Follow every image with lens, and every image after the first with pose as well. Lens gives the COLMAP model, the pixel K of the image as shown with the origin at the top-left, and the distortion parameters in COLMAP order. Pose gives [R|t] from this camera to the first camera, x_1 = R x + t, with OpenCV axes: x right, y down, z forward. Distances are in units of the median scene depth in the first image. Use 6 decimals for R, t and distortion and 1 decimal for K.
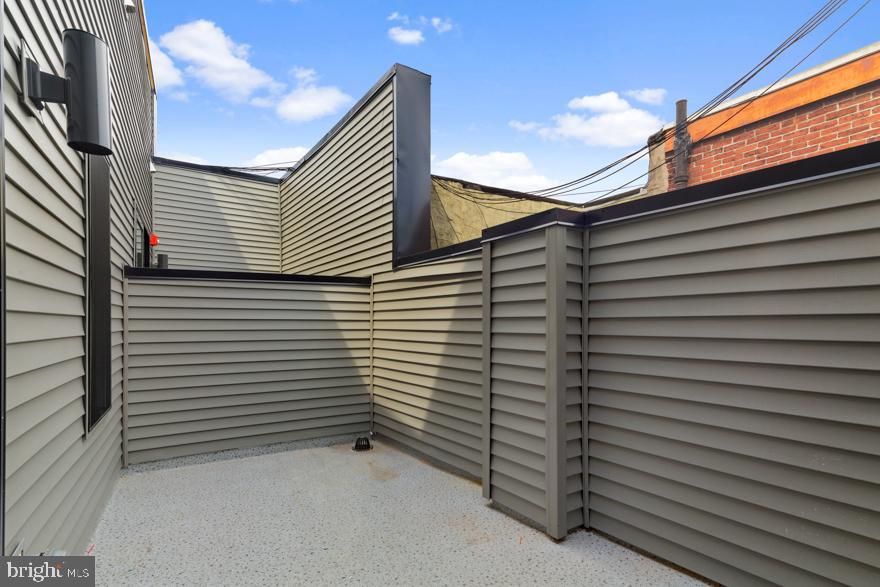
lens RADIAL K [[432.2, 0, 422.7], [0, 432.2, 338.0], [0, 0, 1]] dist [0.013948, -0.002881]
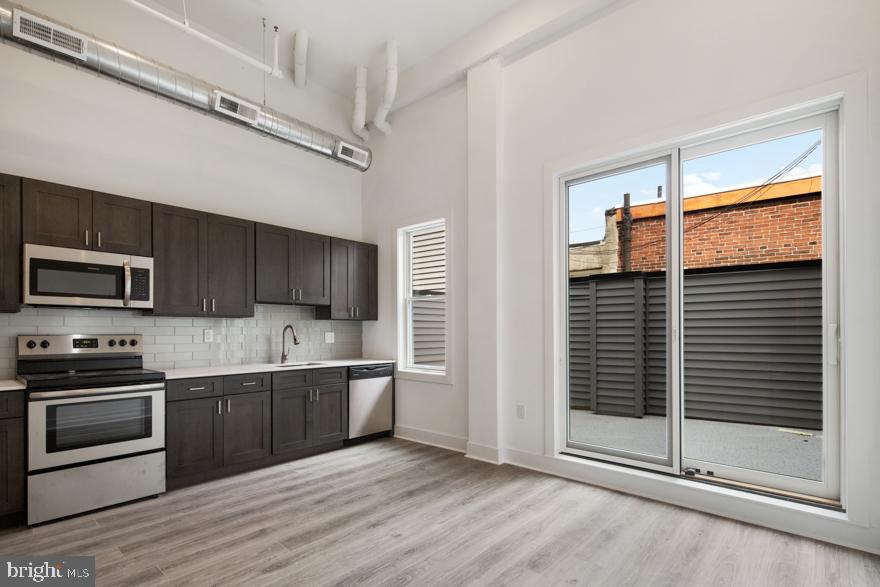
lens RADIAL K [[432.2, 0, 429.8], [0, 432.2, 335.7], [0, 0, 1]] dist [0.013948, -0.002881]
pose [[0.948746, -0.006215, 0.315978, -0.688589], [0.008269, 0.999953, -0.005159, 0.019935], [-0.315931, 0.007508, 0.948752, -0.379891]]
